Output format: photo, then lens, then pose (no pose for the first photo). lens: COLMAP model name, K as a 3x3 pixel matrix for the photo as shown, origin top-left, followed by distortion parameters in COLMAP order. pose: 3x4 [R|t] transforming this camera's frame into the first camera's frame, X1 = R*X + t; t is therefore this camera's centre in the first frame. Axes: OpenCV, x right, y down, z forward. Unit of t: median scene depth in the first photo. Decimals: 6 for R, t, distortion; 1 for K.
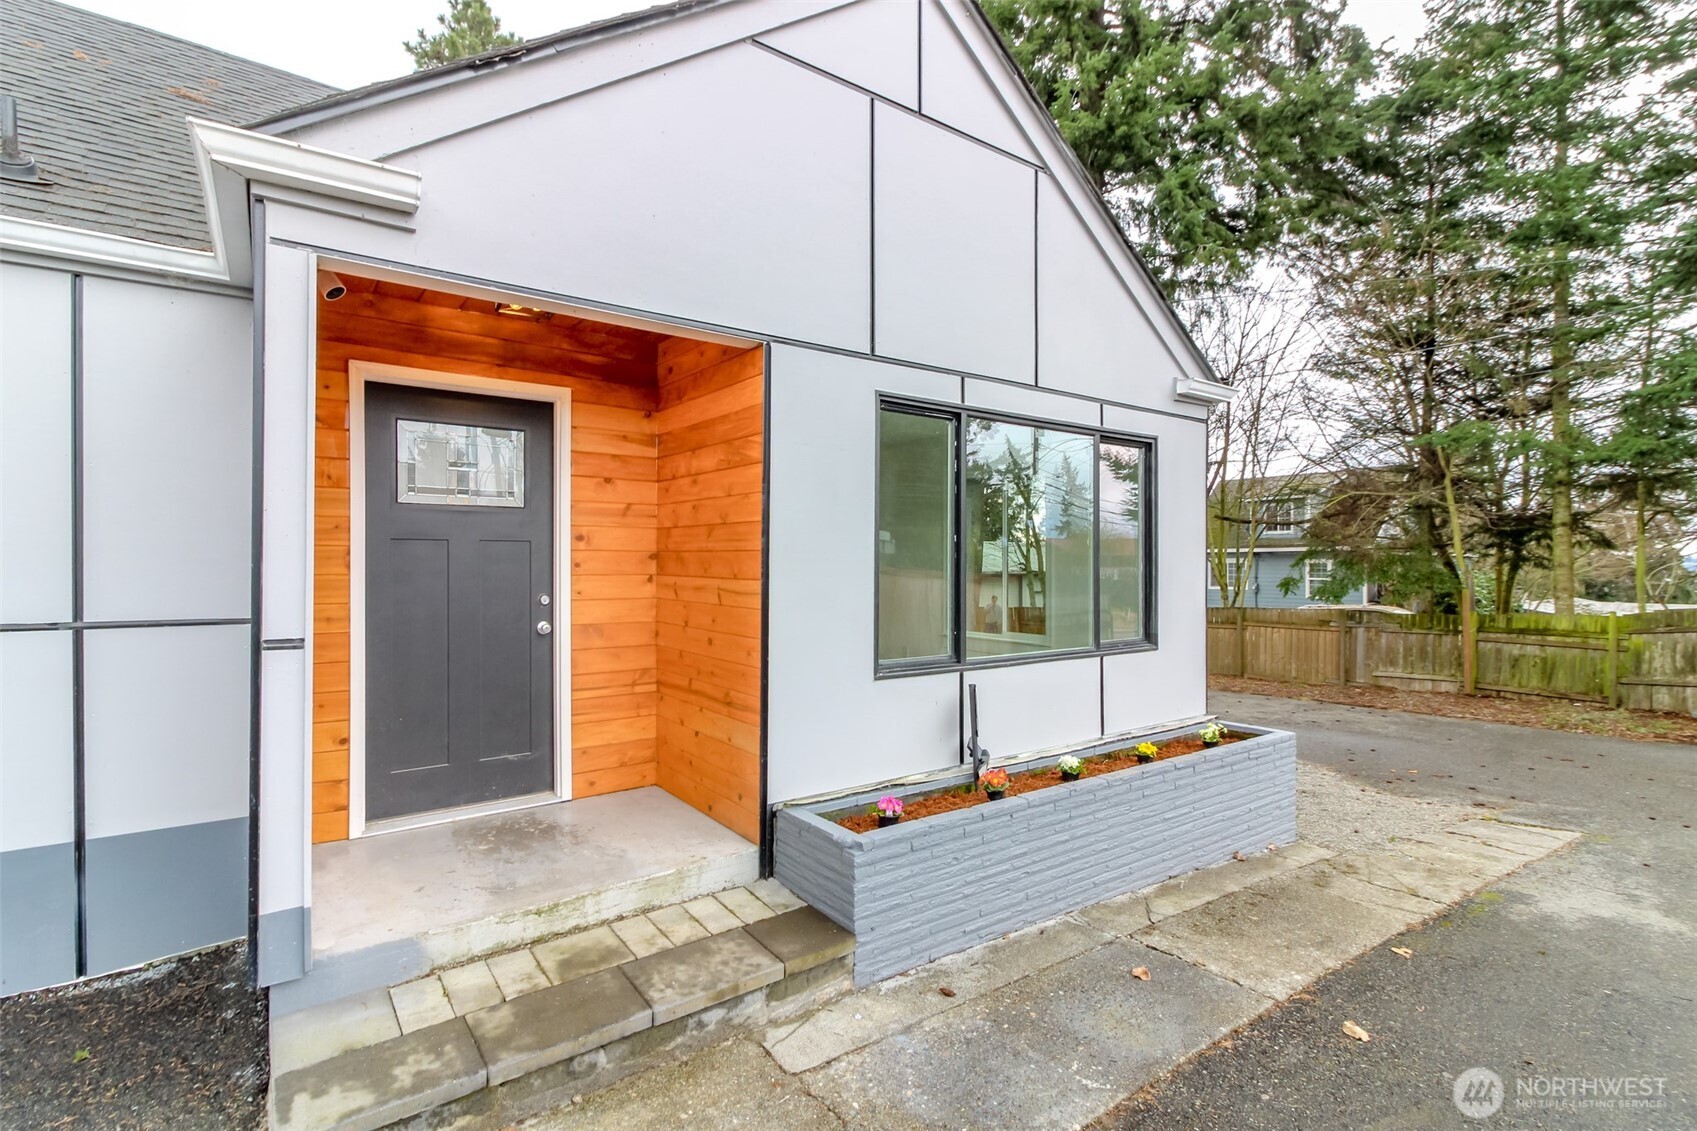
lens RADIAL K [[777.8, 0, 851.7], [0, 777.8, 566.7], [0, 0, 1]] dist [0.012779, -0.003226]
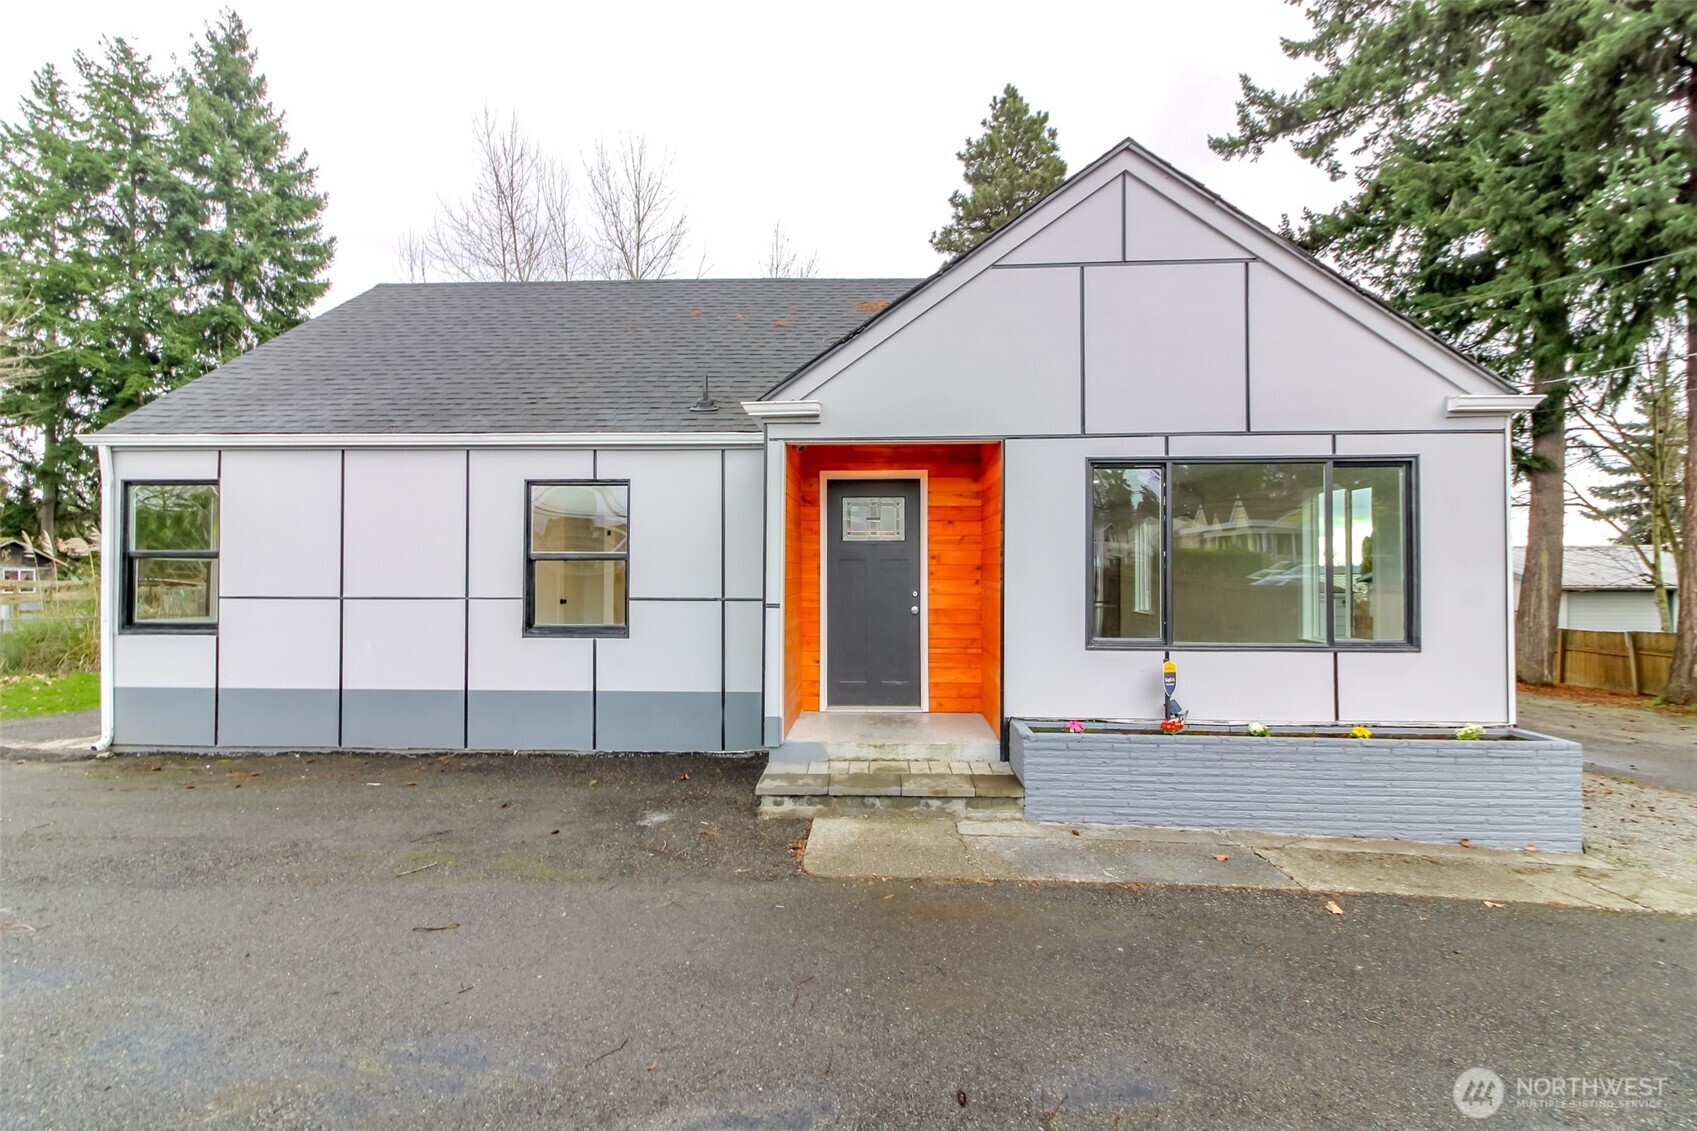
lens RADIAL K [[777.8, 0, 846.7], [0, 777.8, 571.4], [0, 0, 1]] dist [0.012779, -0.003226]
pose [[0.771475, -0.003150, -0.636252, 0.606607], [-0.002512, 0.999965, -0.007997, 0.007317], [0.636255, 0.007767, 0.771440, -0.439127]]
